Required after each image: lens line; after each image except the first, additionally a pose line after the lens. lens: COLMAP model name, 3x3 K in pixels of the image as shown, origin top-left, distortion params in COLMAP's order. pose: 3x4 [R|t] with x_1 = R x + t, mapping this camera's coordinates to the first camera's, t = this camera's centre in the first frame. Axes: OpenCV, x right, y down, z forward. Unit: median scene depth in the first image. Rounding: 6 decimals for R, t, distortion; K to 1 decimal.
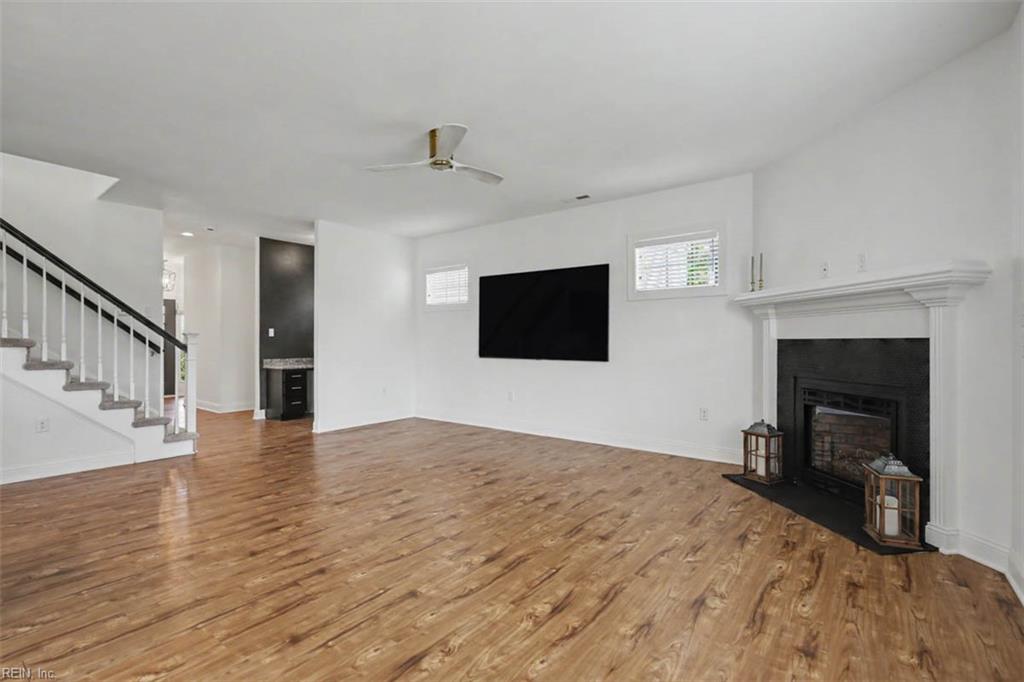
lens RADIAL K [[472.0, 0, 517.6], [0, 472.0, 337.4], [0, 0, 1]] dist [0.000056, 0.000638]
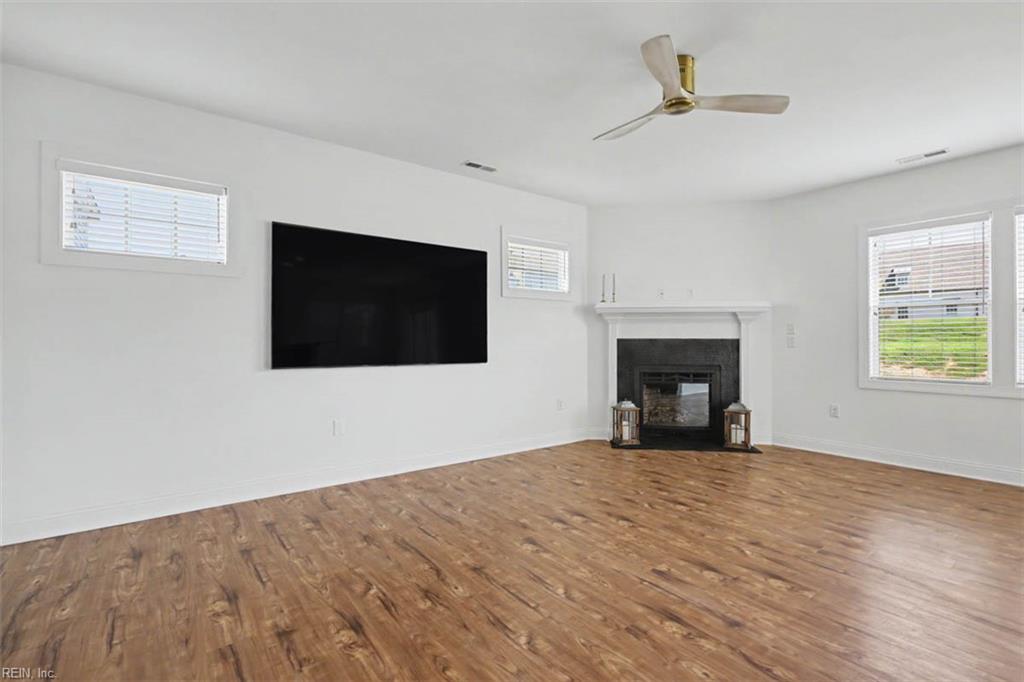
lens RADIAL K [[472.0, 0, 517.6], [0, 472.0, 337.4], [0, 0, 1]] dist [0.000056, 0.000638]
pose [[0.256246, 0.005749, 0.966595, -0.915012], [-0.009848, 0.999946, -0.003336, 0.007573], [-0.966562, -0.008664, 0.256288, 1.011854]]
